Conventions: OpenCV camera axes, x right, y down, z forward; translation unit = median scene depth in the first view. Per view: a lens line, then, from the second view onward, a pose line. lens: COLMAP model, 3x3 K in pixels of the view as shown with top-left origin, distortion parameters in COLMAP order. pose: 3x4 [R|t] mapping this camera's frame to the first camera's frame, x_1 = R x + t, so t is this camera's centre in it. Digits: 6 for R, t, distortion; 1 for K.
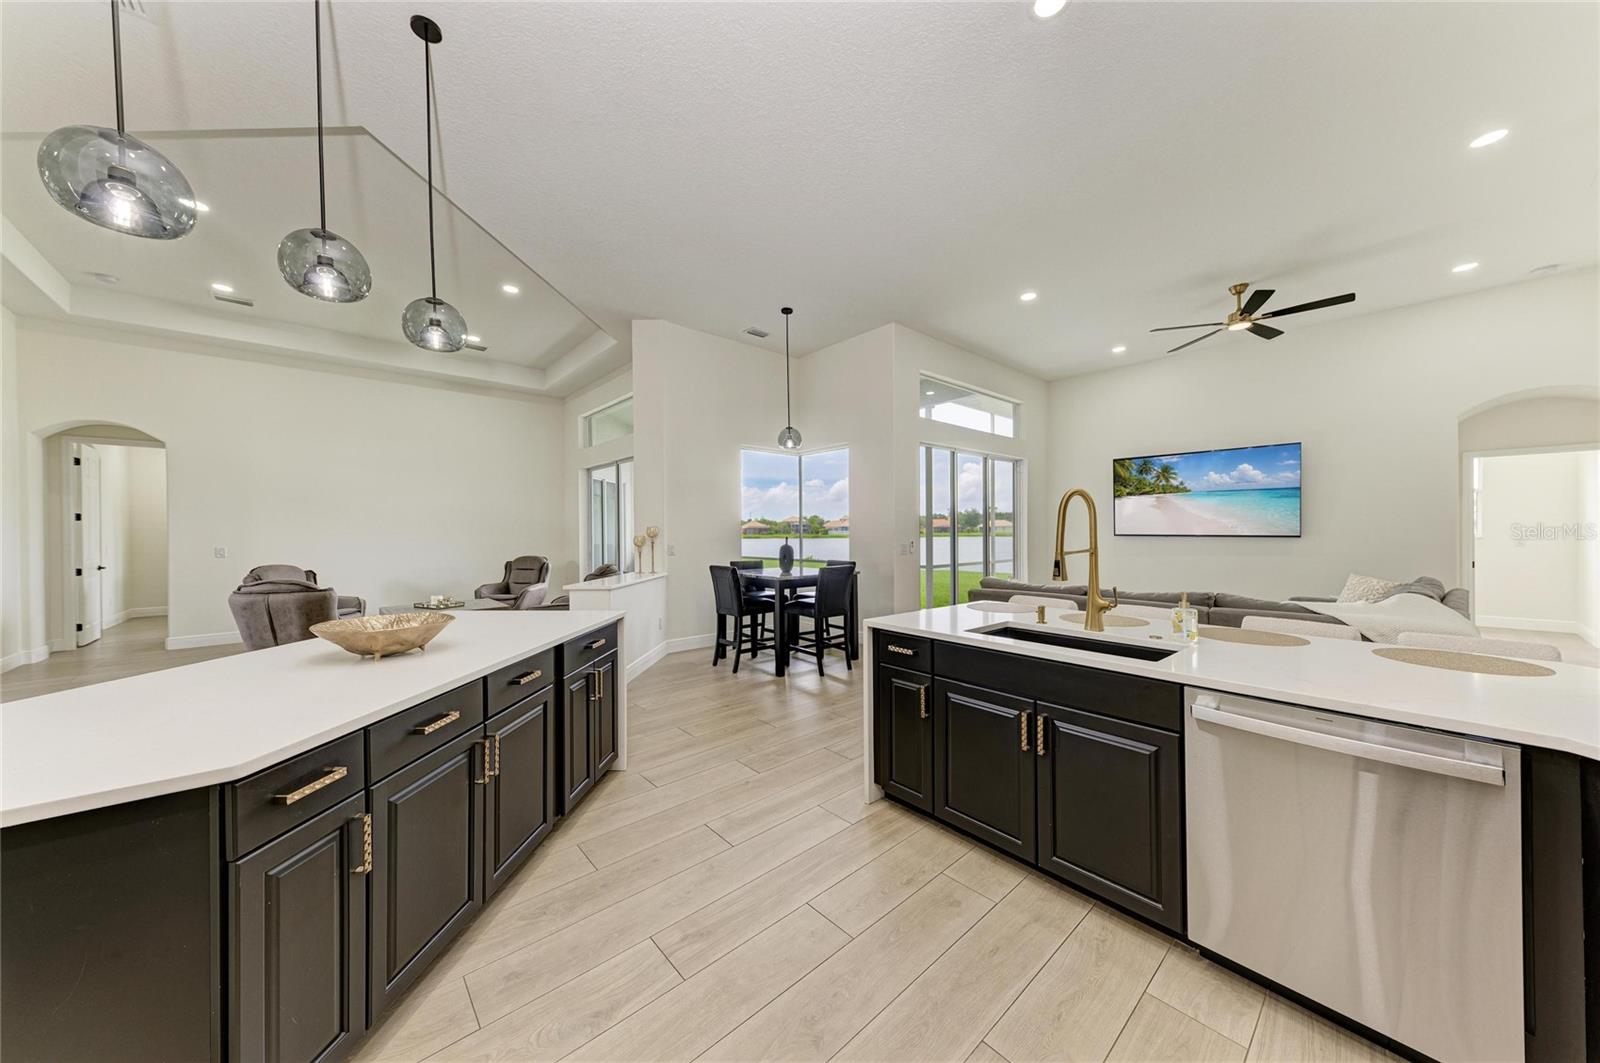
lens RADIAL K [[533.8, 0, 807.4], [0, 533.8, 531.6], [0, 0, 1]] dist [-0.000114, -0.000066]
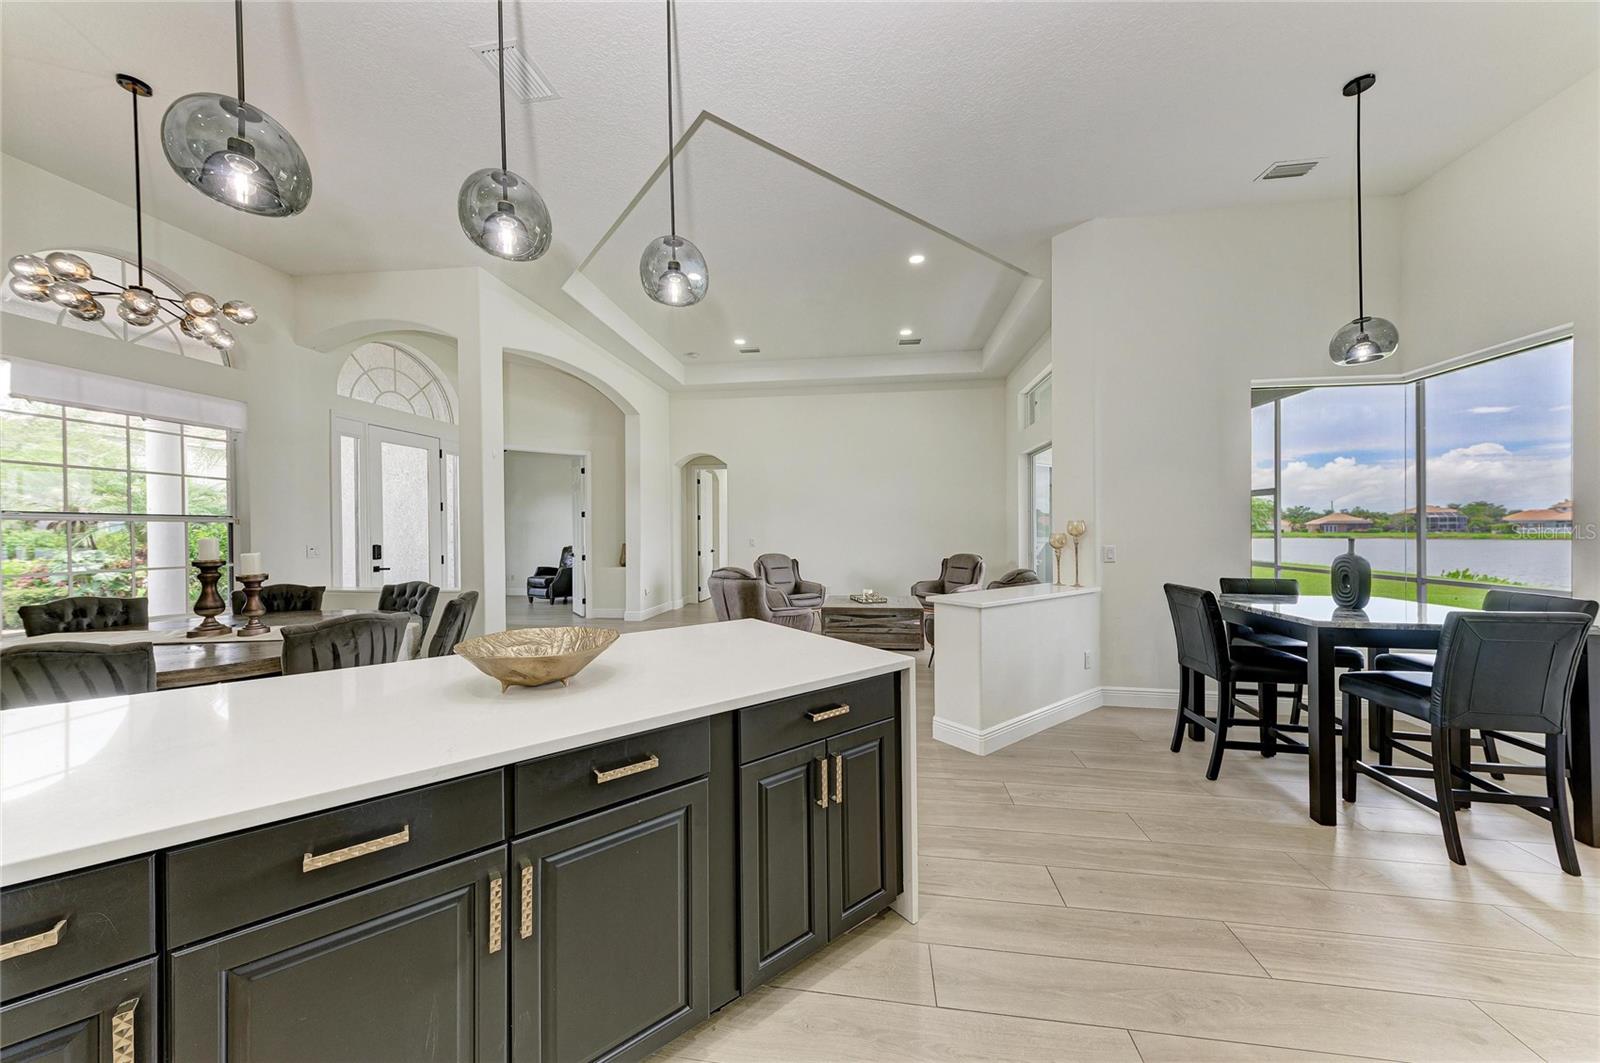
lens RADIAL K [[535.7, 0, 803.4], [0, 535.7, 529.7], [0, 0, 1]] dist [0.020084, -0.003851]
pose [[0.640239, 0.004729, -0.768161, 0.025629], [-0.001593, 0.999987, 0.004828, -0.000063], [0.768174, -0.001867, 0.640238, 0.283412]]
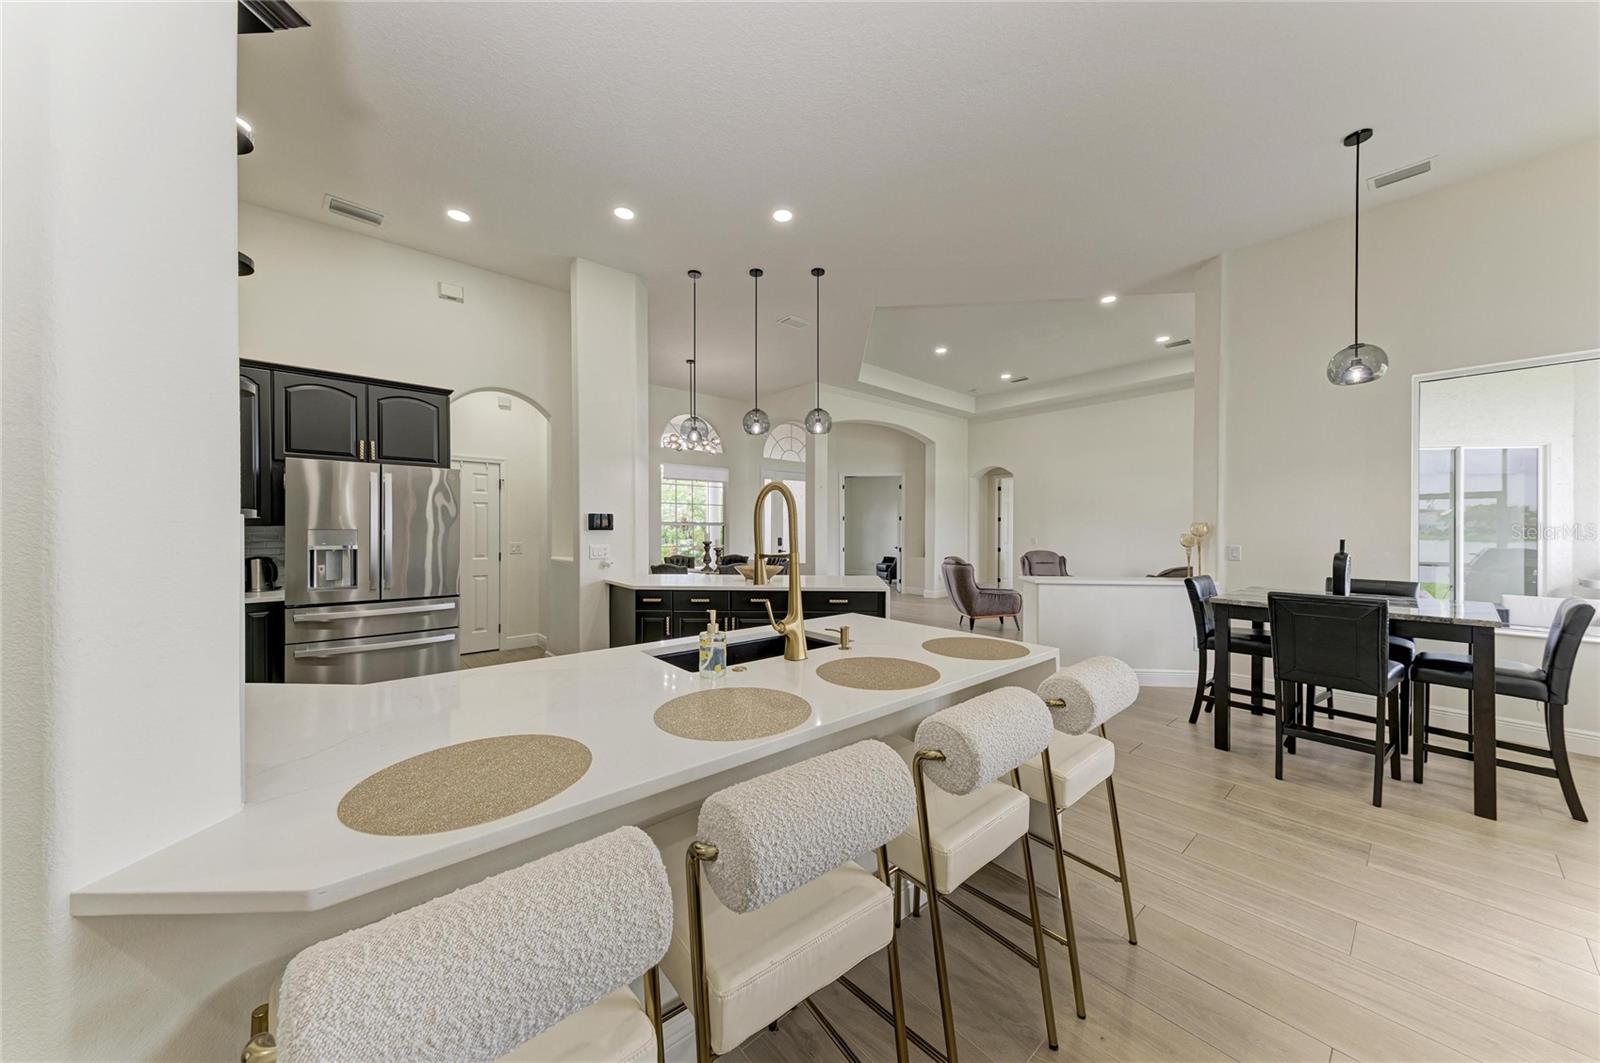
lens RADIAL K [[533.8, 0, 807.4], [0, 533.8, 531.6], [0, 0, 1]] dist [-0.000114, -0.000066]
pose [[-0.016522, 0.009586, -0.999818, 0.557646], [-0.000444, 0.999954, 0.009595, -0.003788], [0.999863, 0.000602, -0.016517, 0.447271]]
